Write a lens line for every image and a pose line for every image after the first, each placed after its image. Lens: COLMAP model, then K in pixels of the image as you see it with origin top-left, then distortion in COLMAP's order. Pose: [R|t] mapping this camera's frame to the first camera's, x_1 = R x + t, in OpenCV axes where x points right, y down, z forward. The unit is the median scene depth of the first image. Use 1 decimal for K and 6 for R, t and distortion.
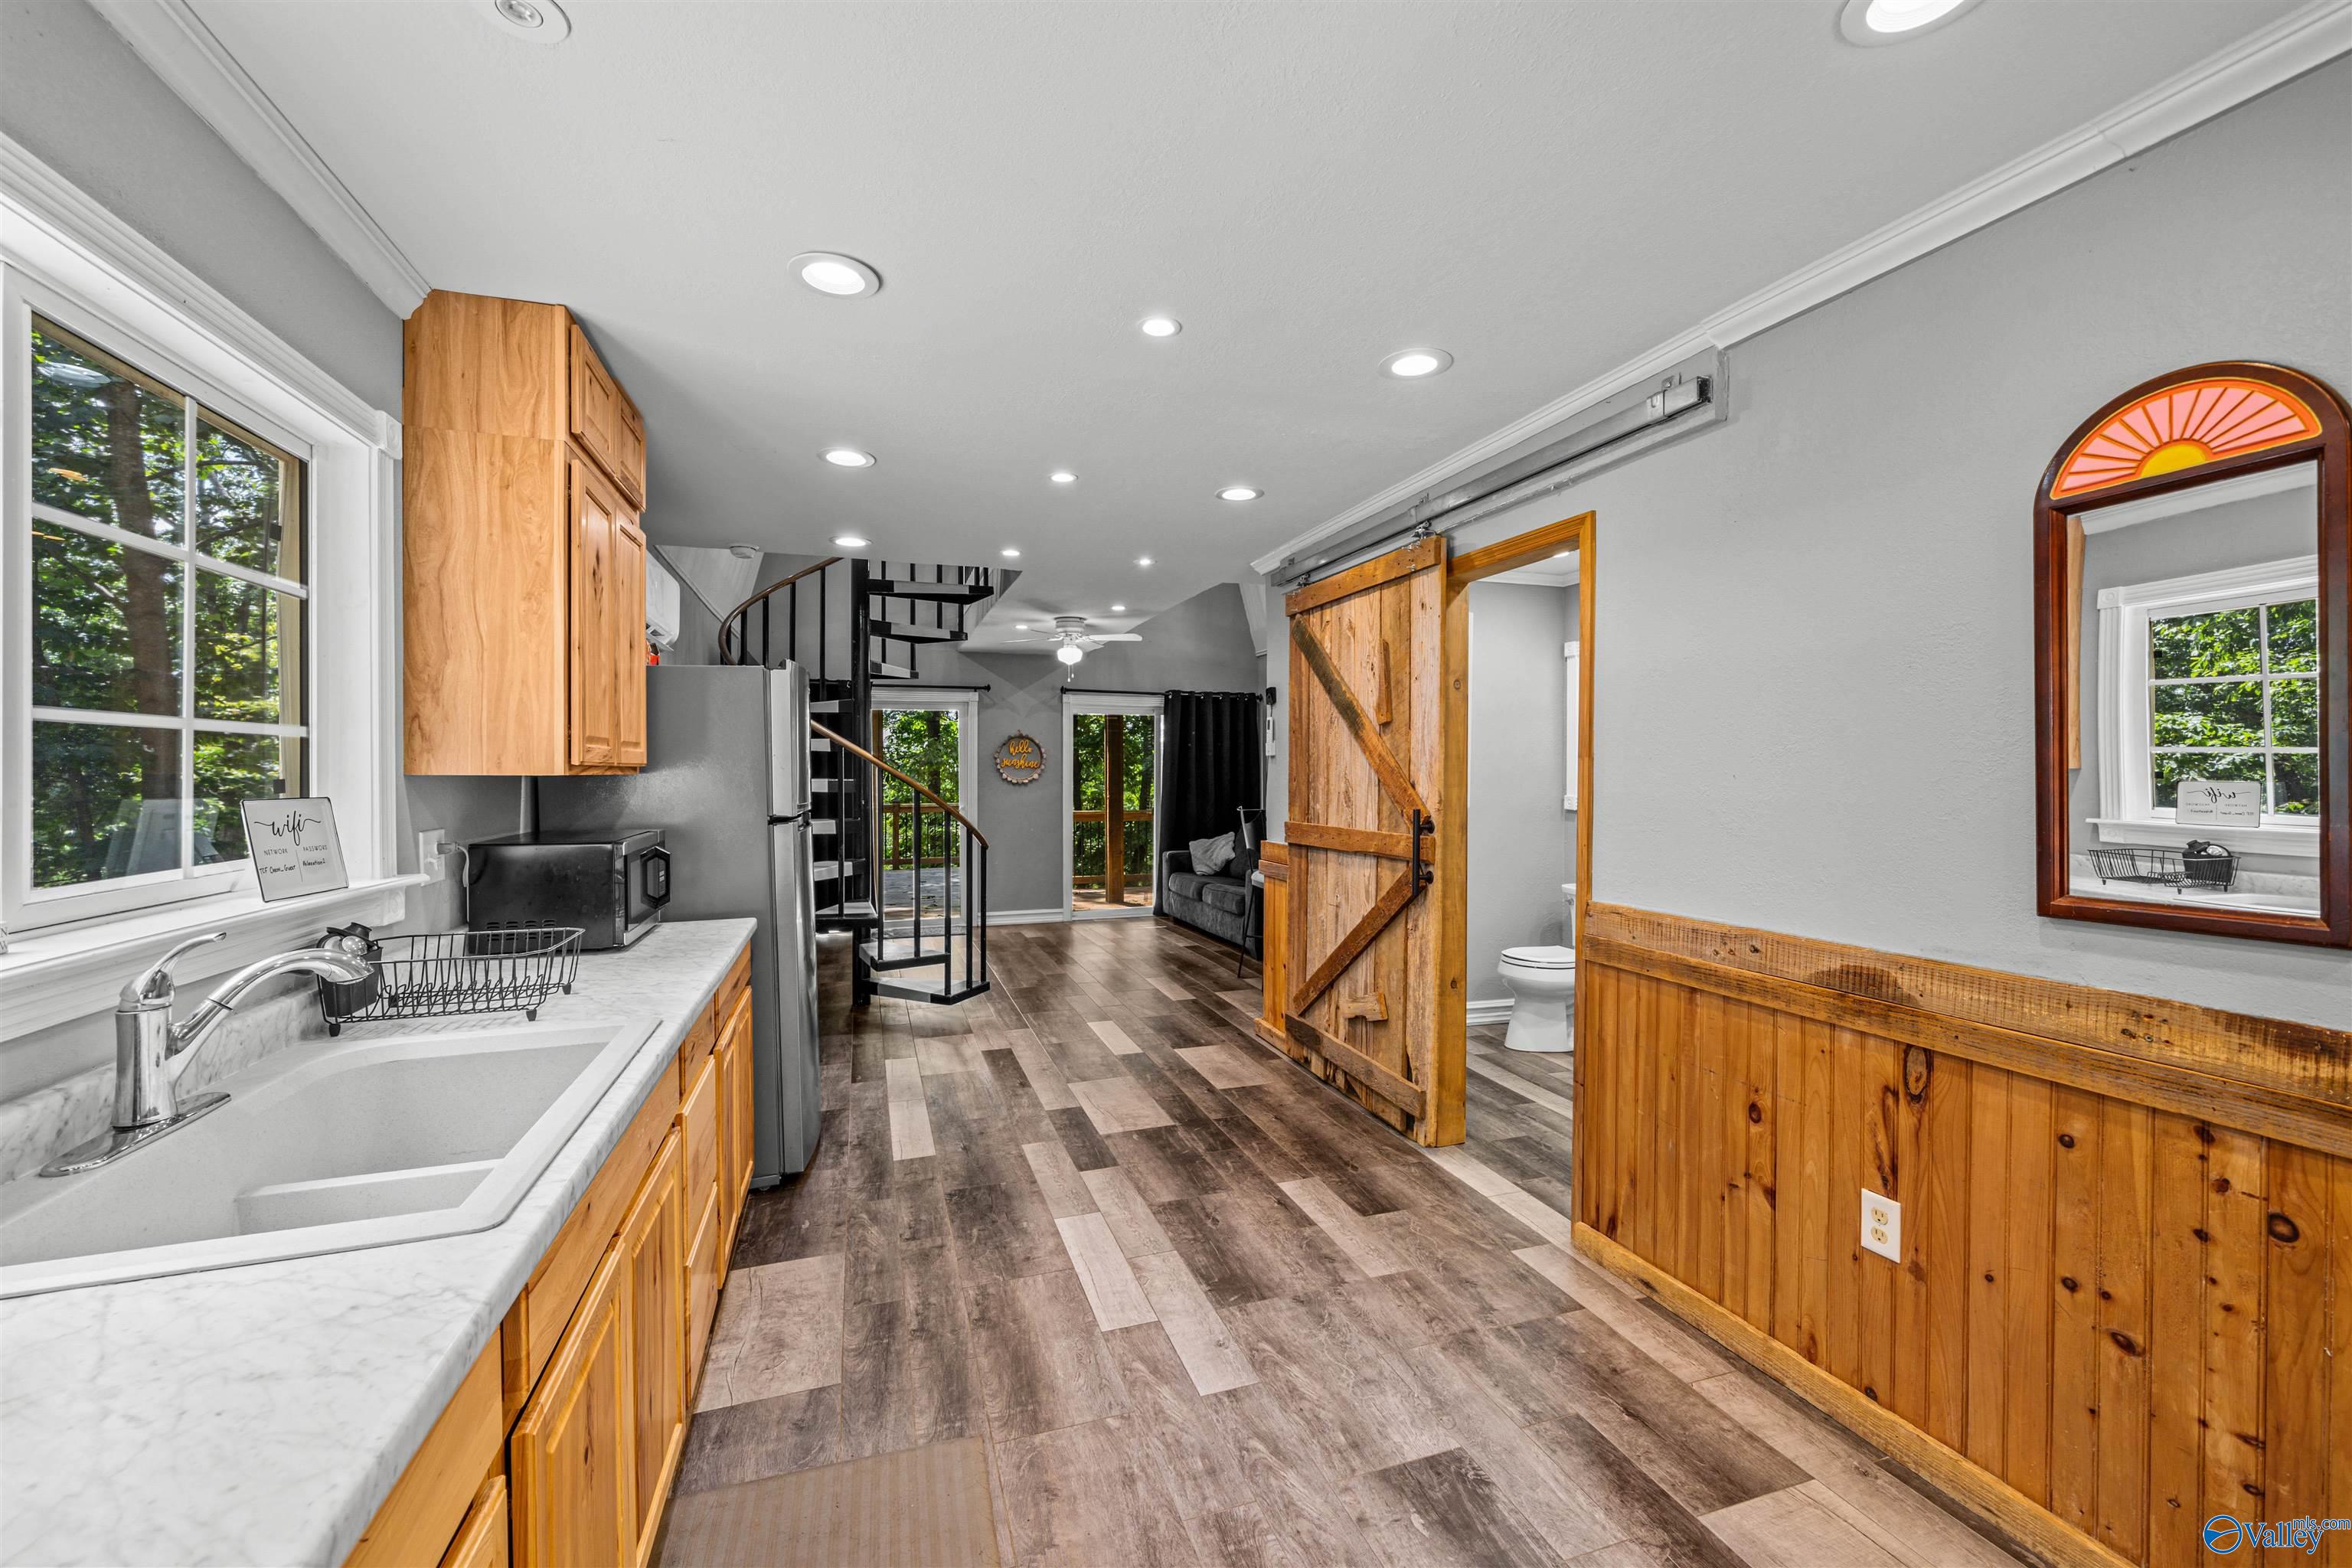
lens RADIAL K [[923.8, 0, 1166.5], [0, 923.8, 786.9], [0, 0, 1]] dist [-0.005306, 0.000130]
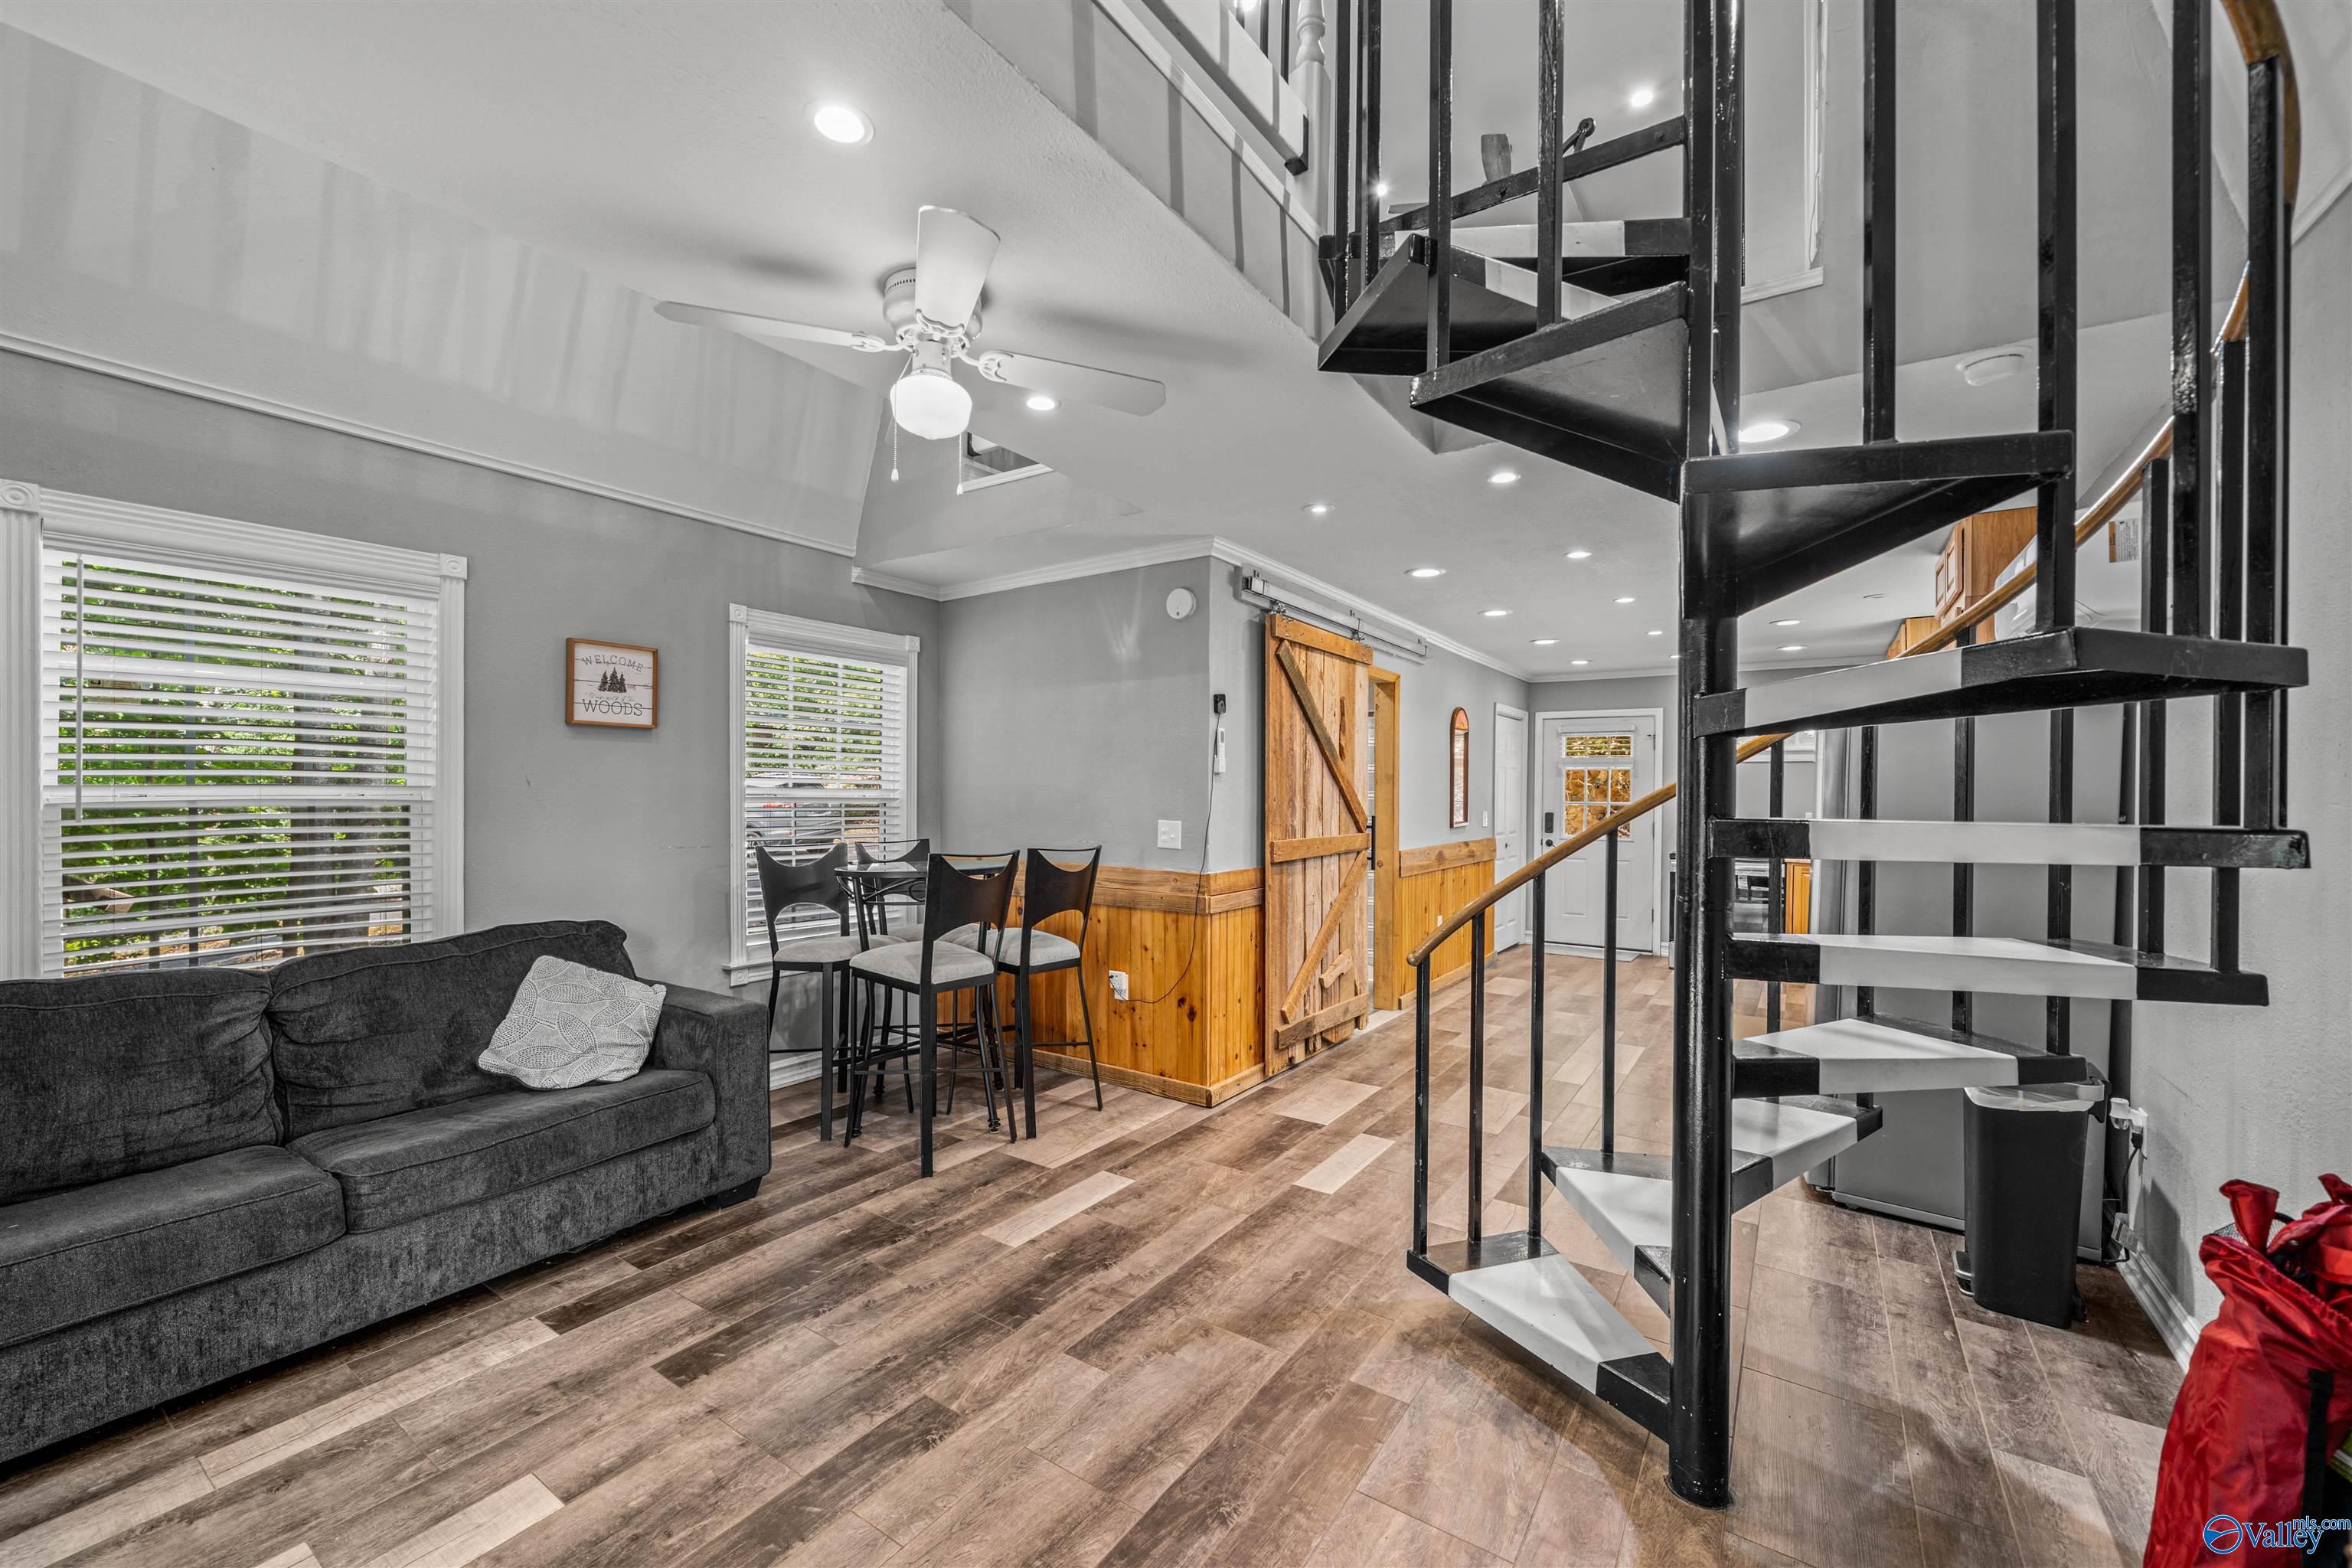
lens RADIAL K [[918.5, 0, 1176.0], [0, 918.5, 784.0], [0, 0, 1]] dist [-0.000024, -0.000002]
pose [[-0.609587, -0.002974, 0.792714, -0.907757], [0.003838, 0.999970, 0.006703, -0.050605], [-0.792710, 0.007129, -0.609557, 2.579020]]
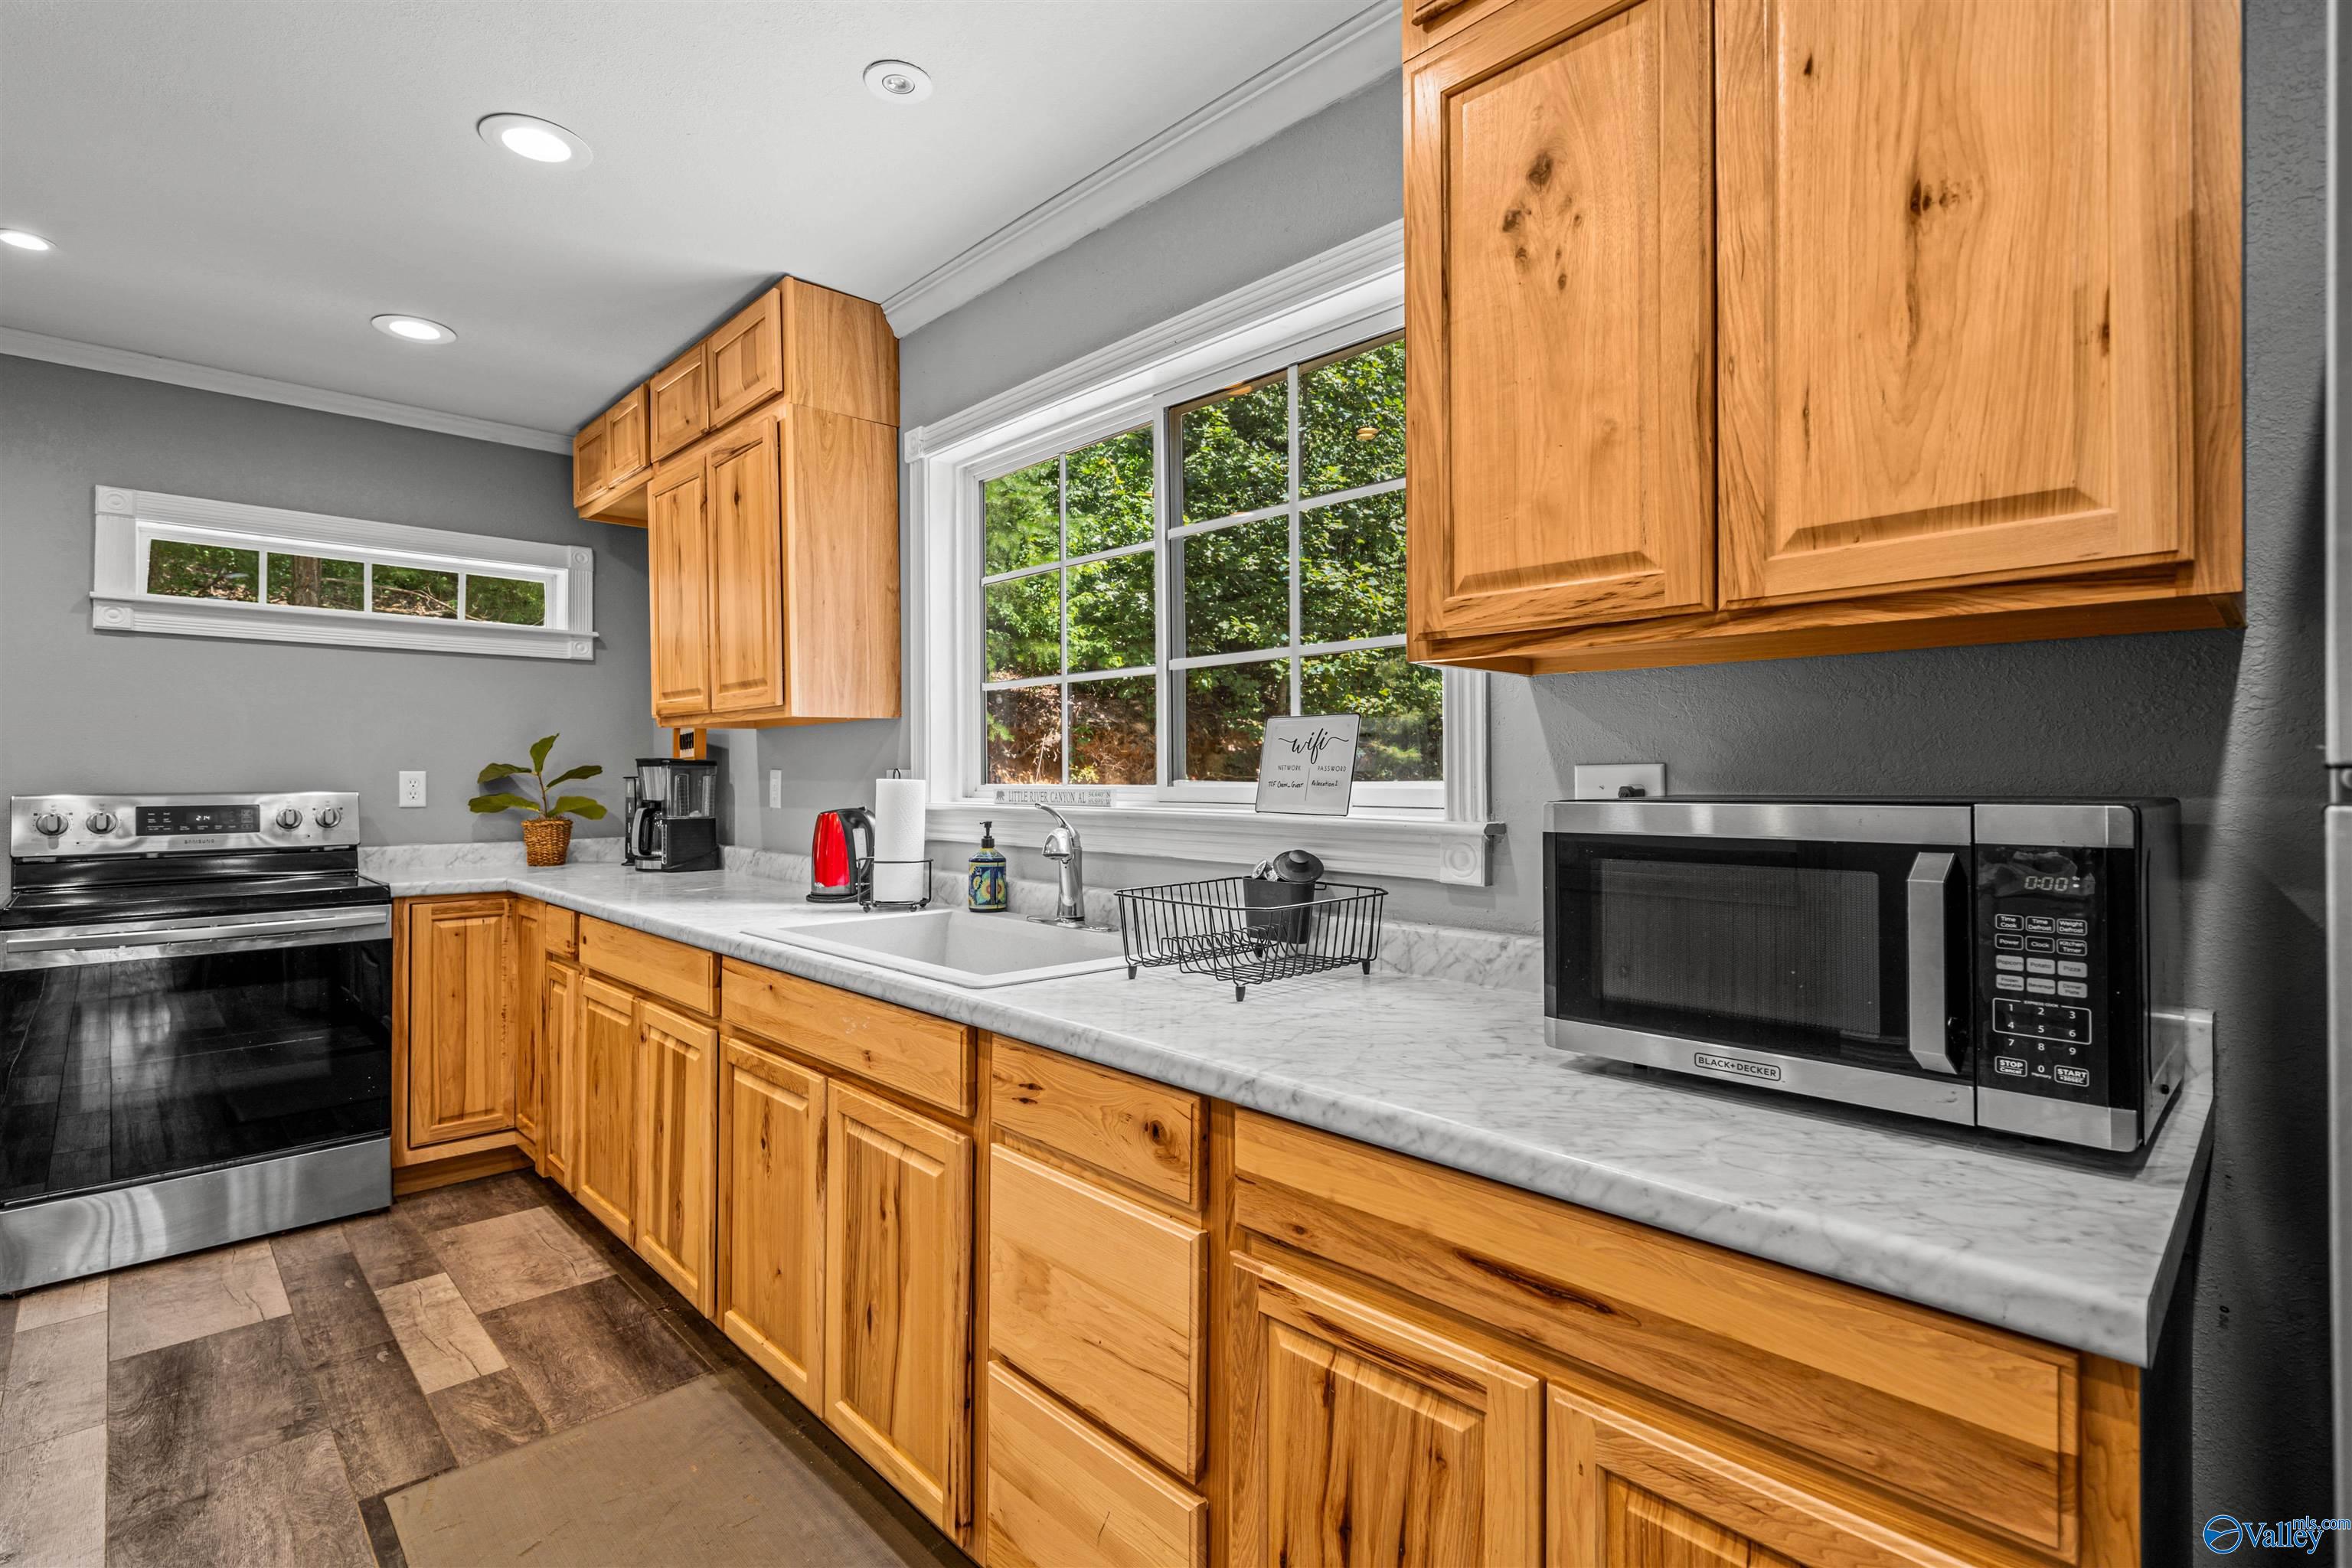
lens RADIAL K [[1097.6, 0, 1167.5], [0, 1097.6, 772.9], [0, 0, 1]] dist [0.001714, 0.000251]
pose [[-0.902717, 0.001216, -0.430234, -0.177874], [-0.005193, 0.999892, 0.013722, 0.033817], [0.430205, 0.014621, -0.902613, 1.143625]]
